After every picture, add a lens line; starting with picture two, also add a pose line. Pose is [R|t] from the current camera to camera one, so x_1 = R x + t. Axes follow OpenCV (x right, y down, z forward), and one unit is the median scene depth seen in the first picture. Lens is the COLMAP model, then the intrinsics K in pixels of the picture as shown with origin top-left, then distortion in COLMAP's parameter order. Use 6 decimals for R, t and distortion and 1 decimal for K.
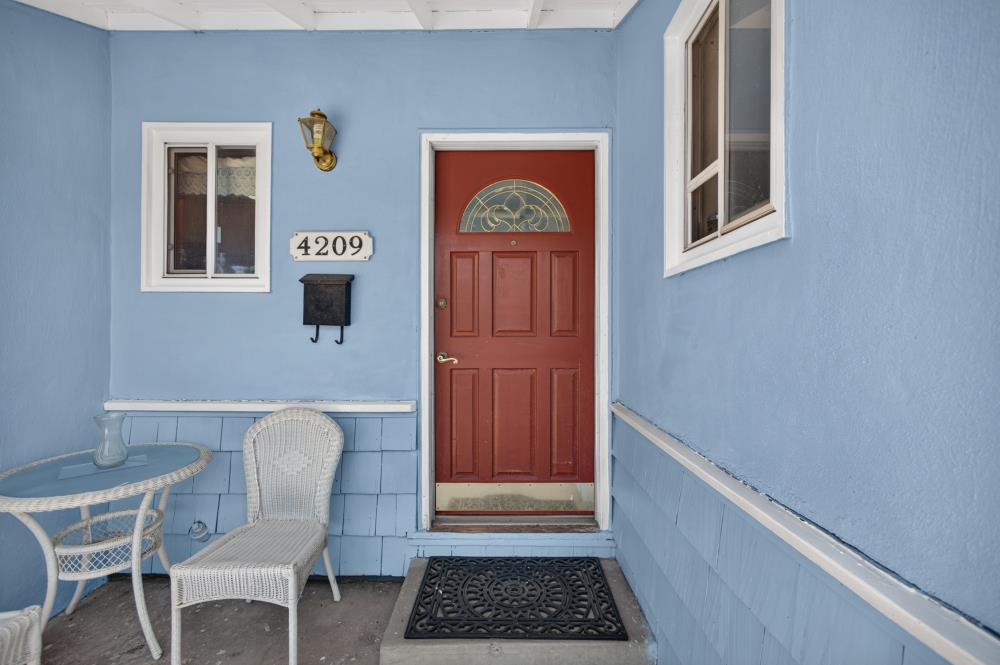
lens RADIAL K [[442.2, 0, 505.7], [0, 442.2, 330.2], [0, 0, 1]] dist [0.001107, 0.001115]
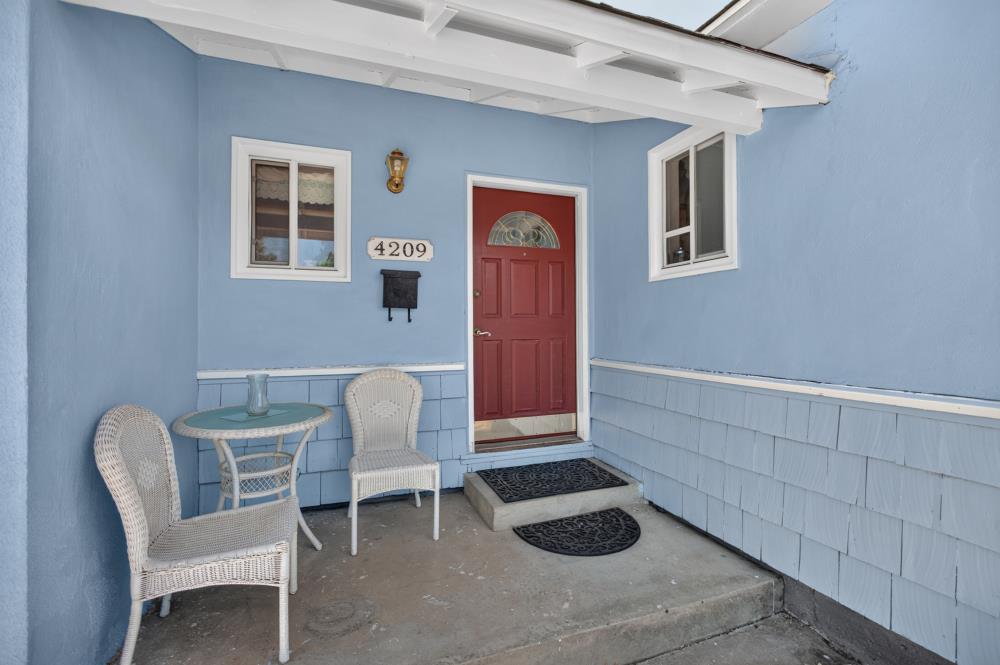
lens RADIAL K [[428.0, 0, 499.4], [0, 428.0, 322.5], [0, 0, 1]] dist [0.000112, 0.000032]
pose [[0.948339, 0.003225, 0.317244, -0.524273], [0.000462, 0.999933, -0.011549, 0.047204], [-0.317260, 0.011099, 0.948274, -0.328113]]
